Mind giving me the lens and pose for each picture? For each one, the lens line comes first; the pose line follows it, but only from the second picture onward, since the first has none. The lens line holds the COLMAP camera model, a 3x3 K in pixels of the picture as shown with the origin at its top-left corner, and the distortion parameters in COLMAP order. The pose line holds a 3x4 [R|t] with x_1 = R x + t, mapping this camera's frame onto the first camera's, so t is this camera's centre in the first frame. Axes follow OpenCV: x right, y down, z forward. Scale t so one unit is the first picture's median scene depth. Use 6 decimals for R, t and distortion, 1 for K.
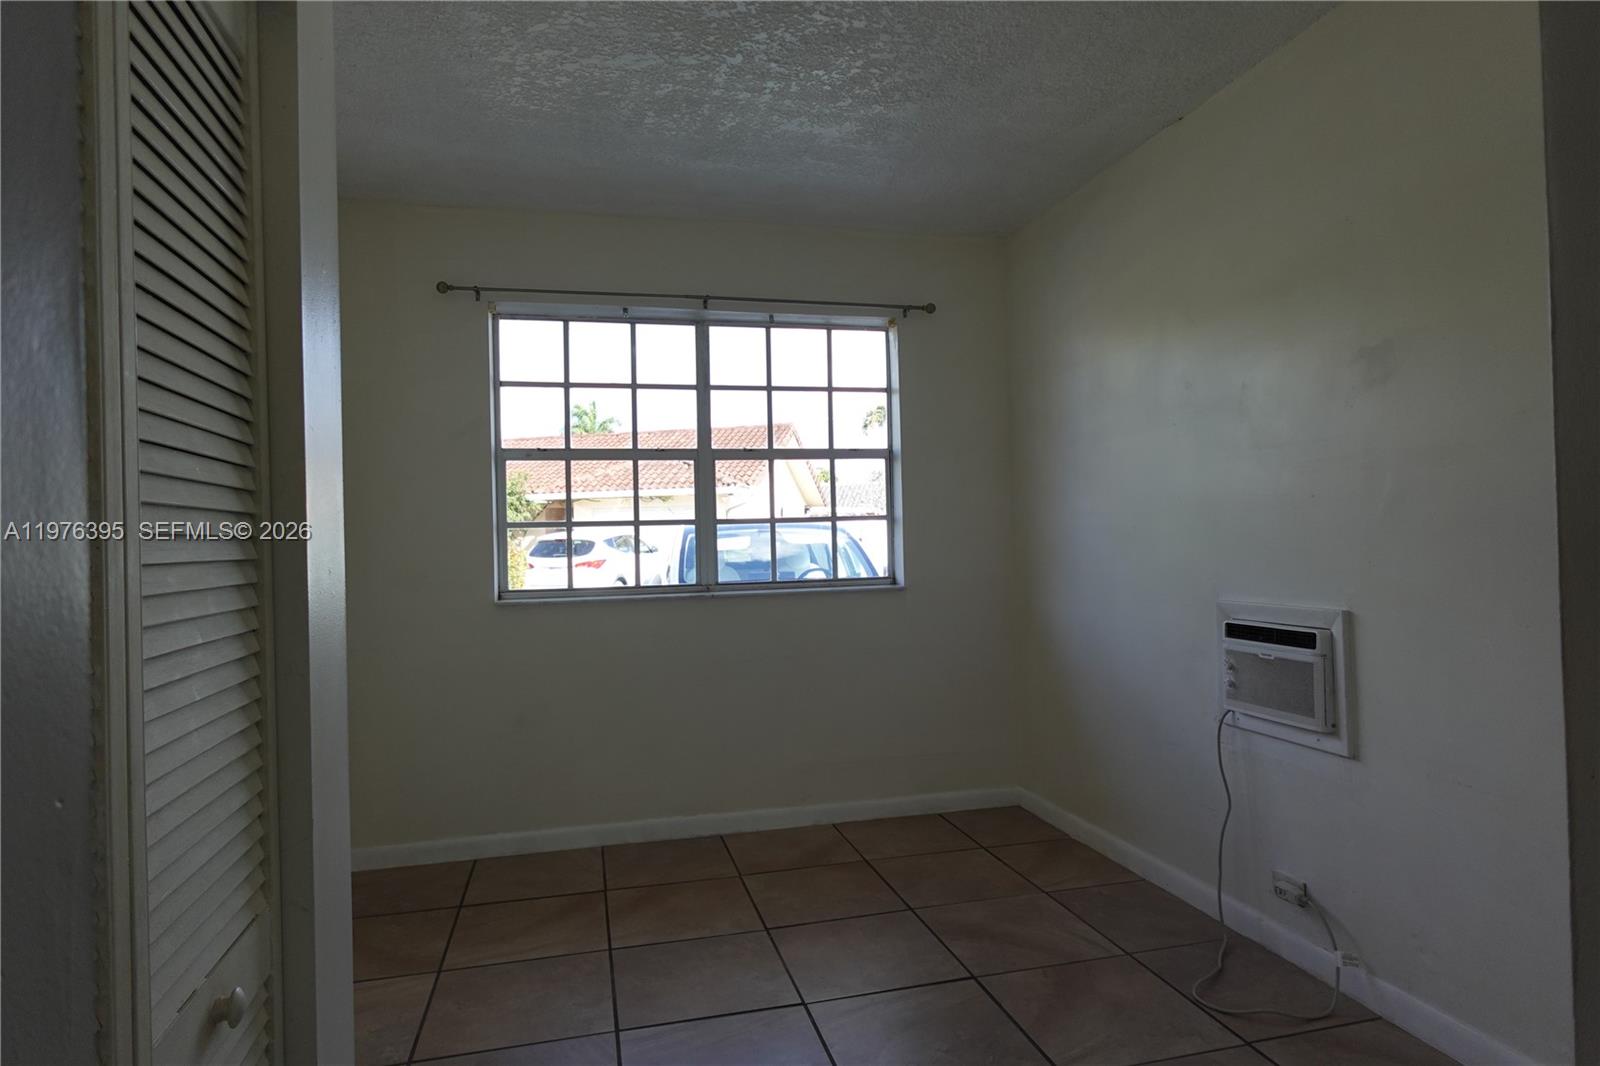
lens RADIAL K [[904.8, 0, 805.7], [0, 904.8, 534.7], [0, 0, 1]] dist [-0.003418, 0.003968]
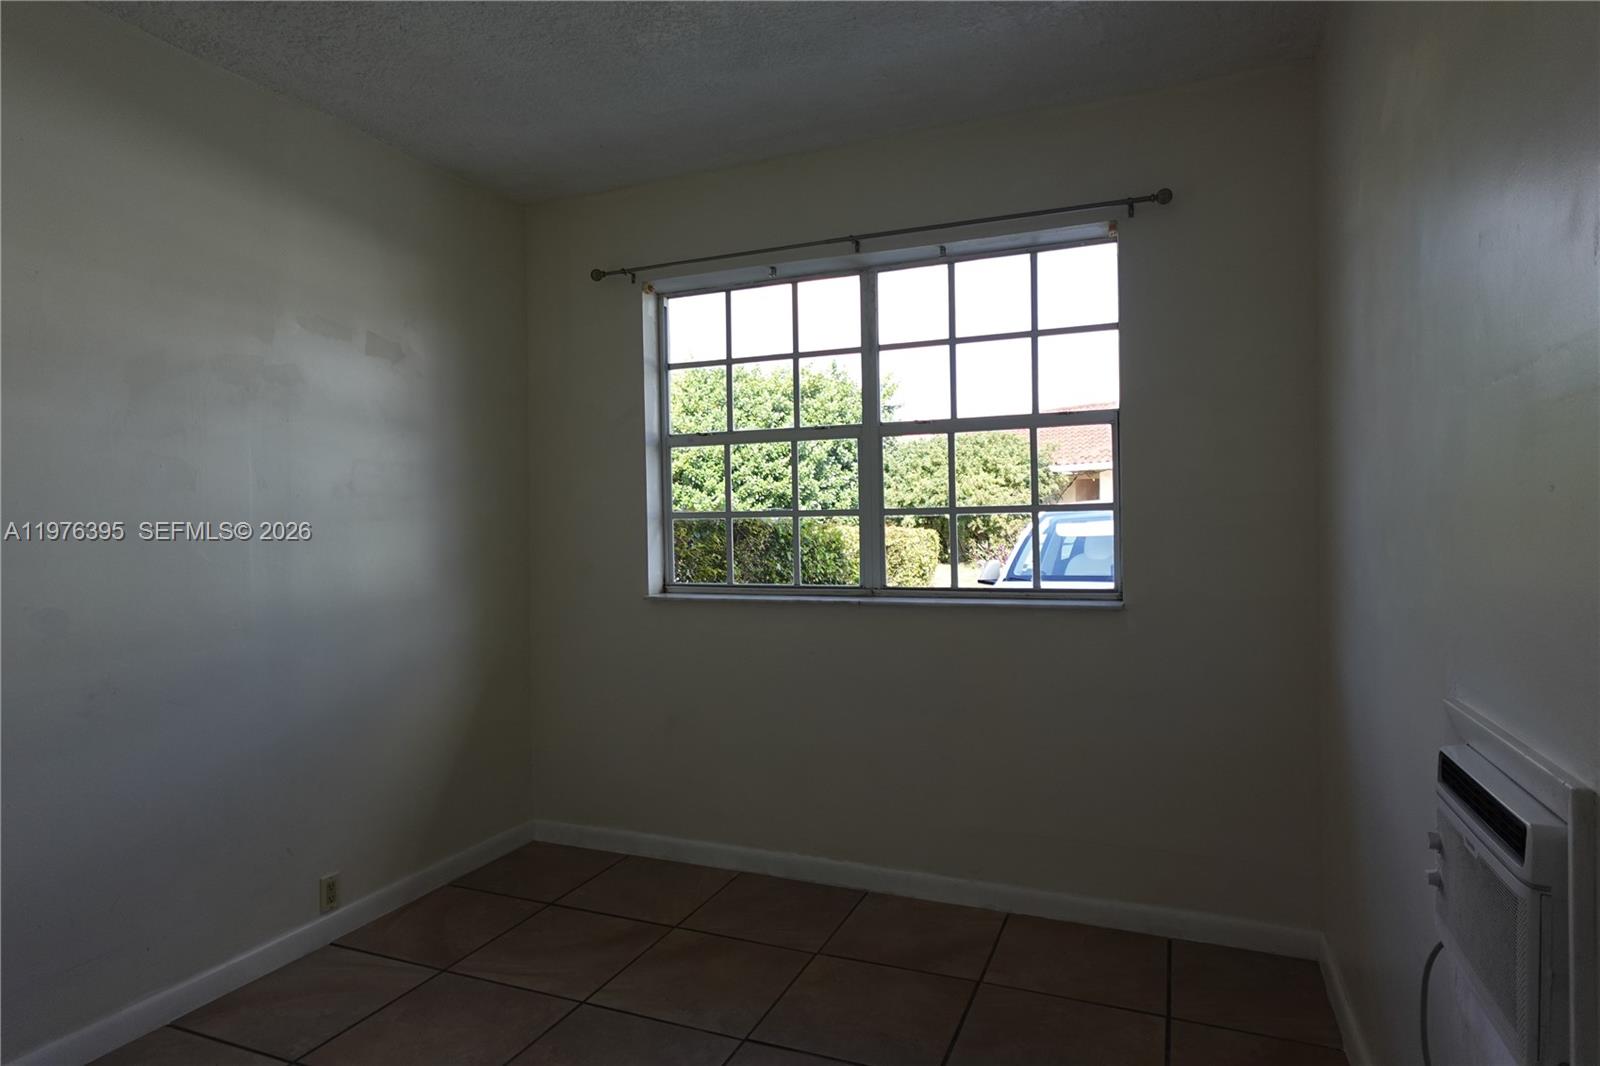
lens RADIAL K [[904.8, 0, 805.7], [0, 904.8, 534.7], [0, 0, 1]] dist [-0.003418, 0.003968]
pose [[0.804816, 0.021177, -0.593147, 0.333995], [-0.000879, 0.999405, 0.034489, -0.022080], [0.593524, -0.027236, 0.804355, 0.299624]]
